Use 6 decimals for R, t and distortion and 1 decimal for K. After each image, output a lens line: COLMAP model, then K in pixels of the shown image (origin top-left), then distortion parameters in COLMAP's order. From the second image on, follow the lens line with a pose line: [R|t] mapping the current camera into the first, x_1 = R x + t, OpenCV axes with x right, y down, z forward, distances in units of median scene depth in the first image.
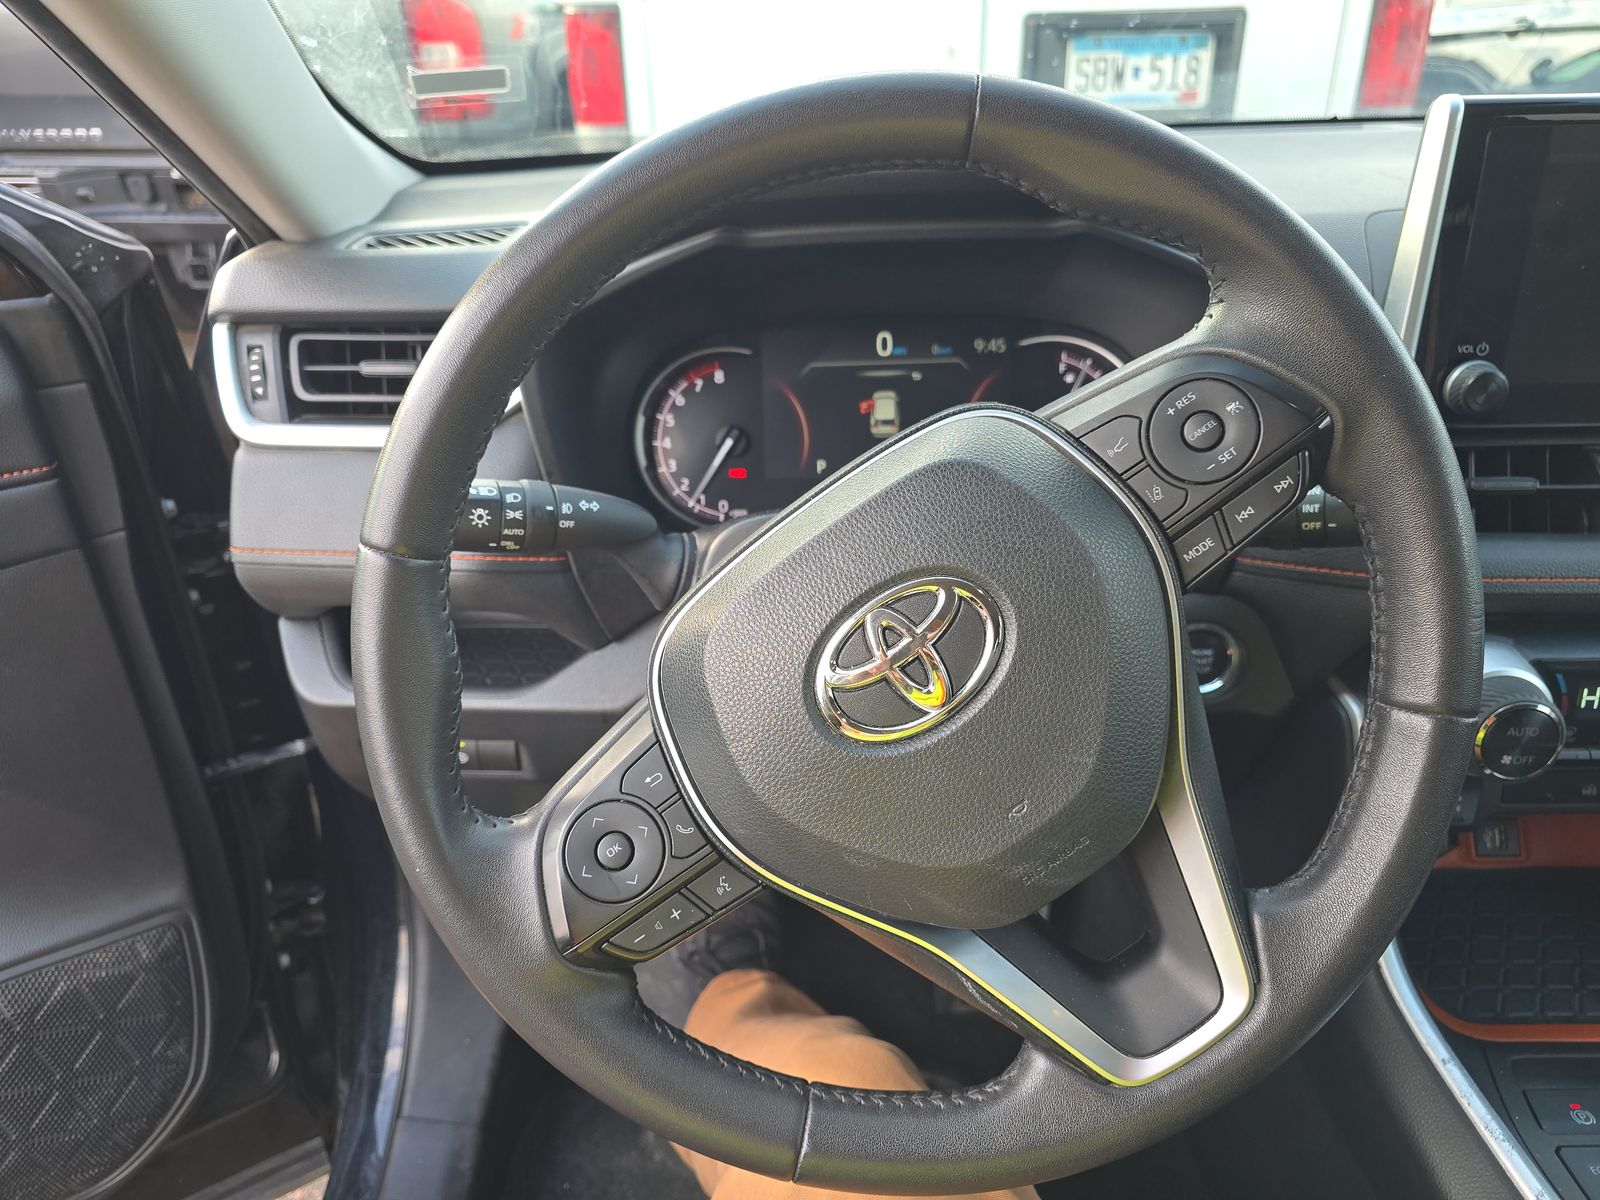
lens RADIAL K [[1124.8, 0, 800.0], [0, 1124.8, 600.0], [0, 0, 1]] dist [0.013989, -0.003967]
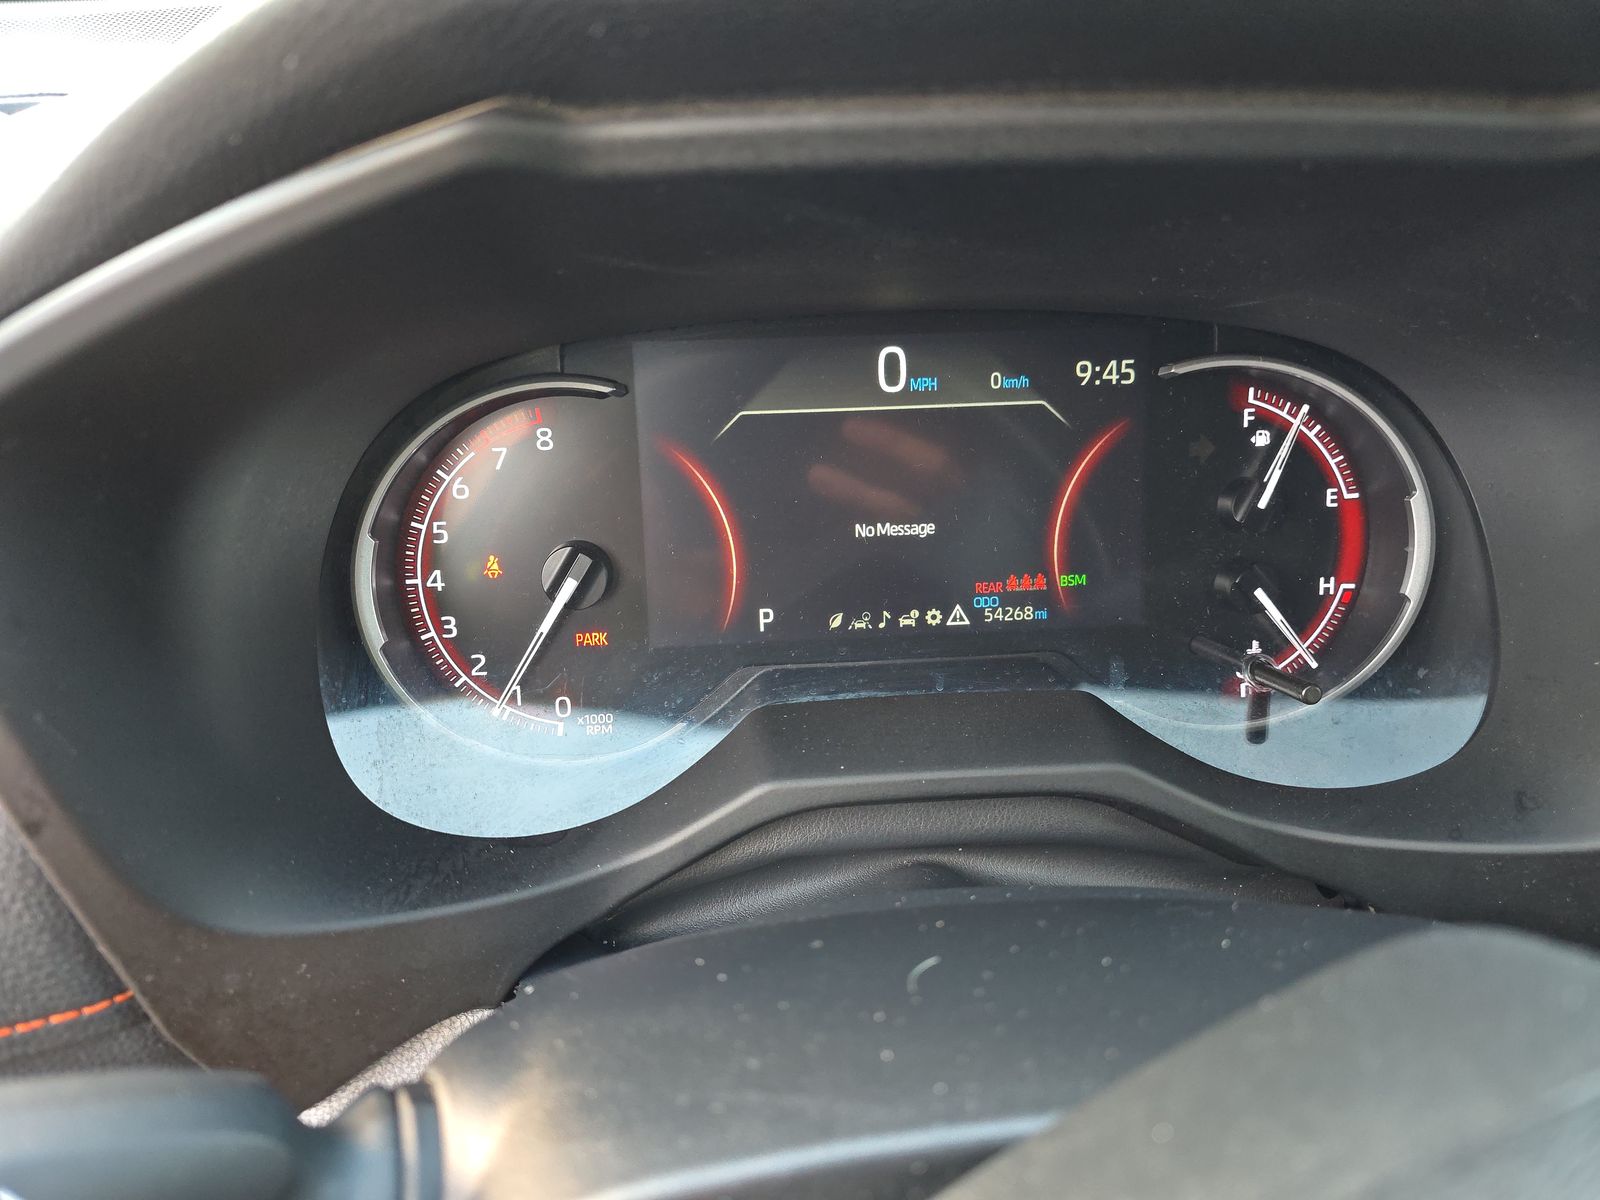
lens RADIAL K [[1124.8, 0, 800.0], [0, 1124.8, 600.0], [0, 0, 1]] dist [0.013989, -0.003967]
pose [[0.993667, -0.024307, 0.109703, -0.021645], [0.015236, 0.996451, 0.082782, -0.191153], [-0.111326, -0.080586, 0.990511, 0.587373]]
